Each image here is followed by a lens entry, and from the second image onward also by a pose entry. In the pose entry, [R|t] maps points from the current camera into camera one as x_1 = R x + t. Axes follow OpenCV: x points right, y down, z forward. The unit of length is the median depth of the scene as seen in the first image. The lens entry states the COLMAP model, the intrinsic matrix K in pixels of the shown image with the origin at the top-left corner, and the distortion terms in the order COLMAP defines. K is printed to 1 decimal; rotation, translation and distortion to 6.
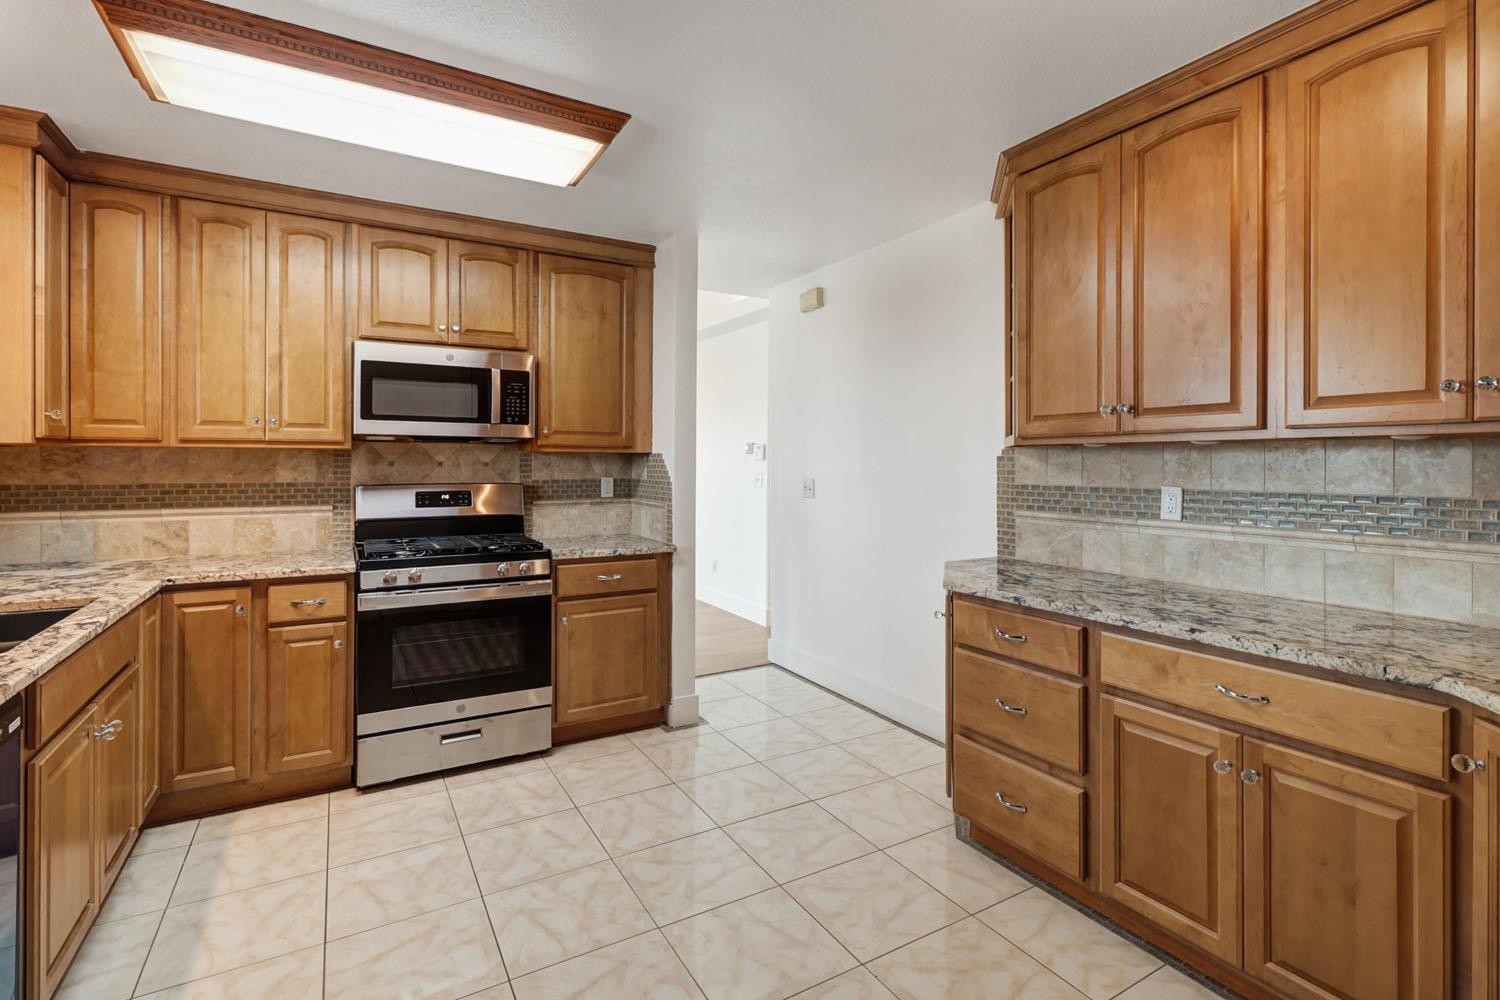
lens RADIAL K [[708.6, 0, 761.8], [0, 708.6, 458.7], [0, 0, 1]] dist [-0.000413, -0.000651]
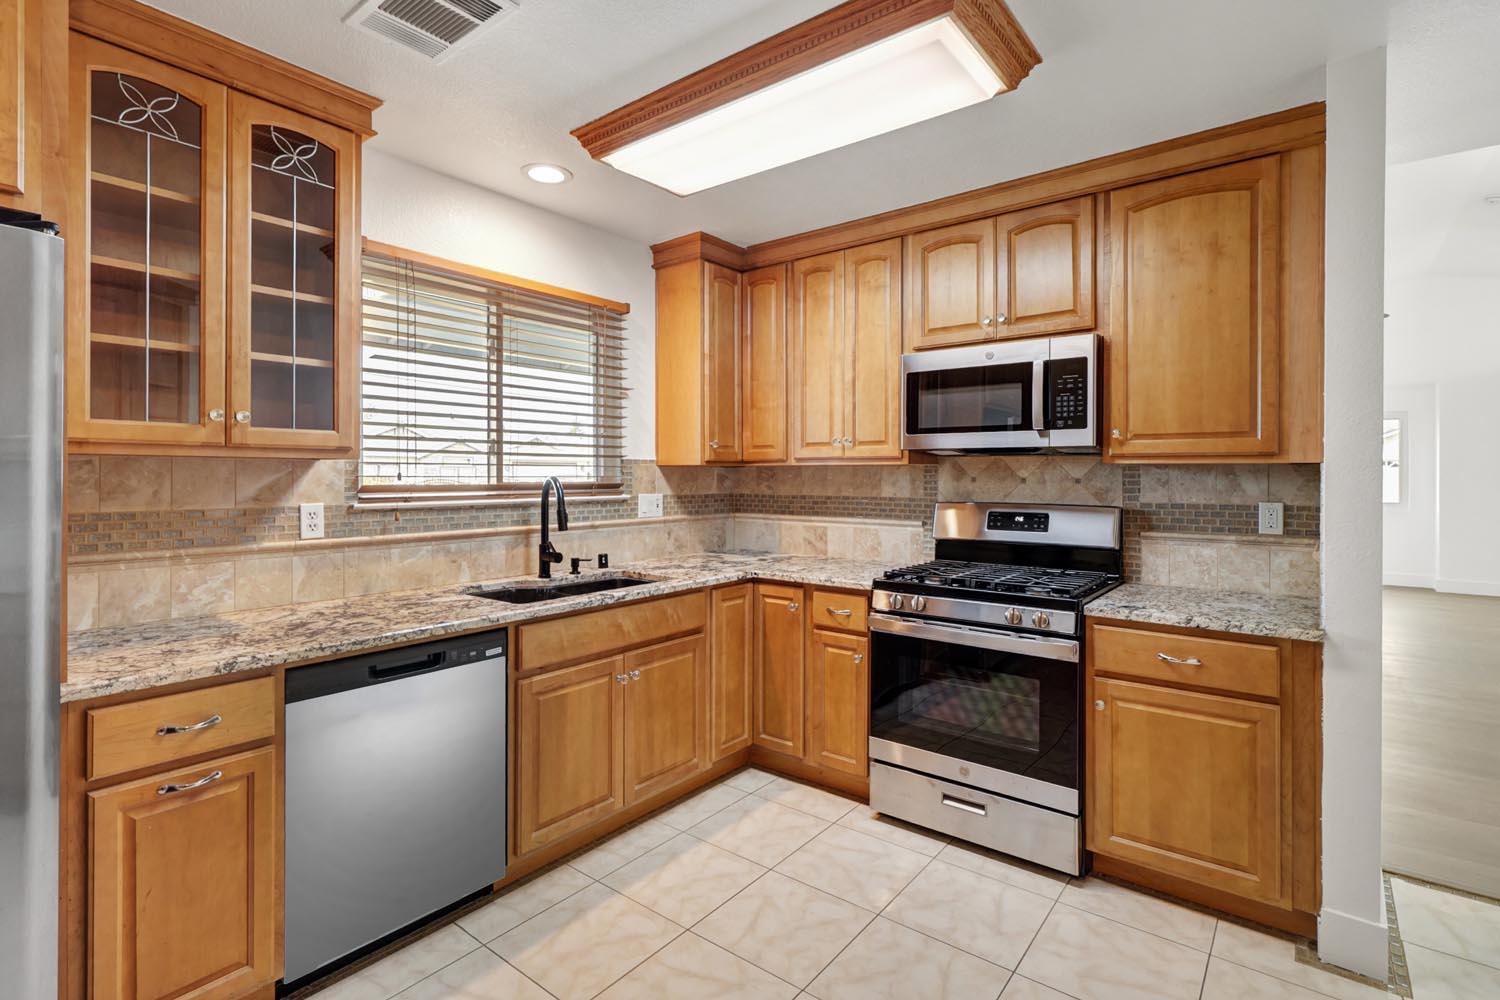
lens RADIAL K [[718.9, 0, 756.1], [0, 718.9, 471.7], [0, 0, 1]] dist [0.004308, -0.000133]
pose [[0.363717, -0.005539, -0.931493, 0.288753], [0.005298, 0.999978, -0.003878, -0.001624], [0.931494, -0.003525, 0.363738, 0.464011]]
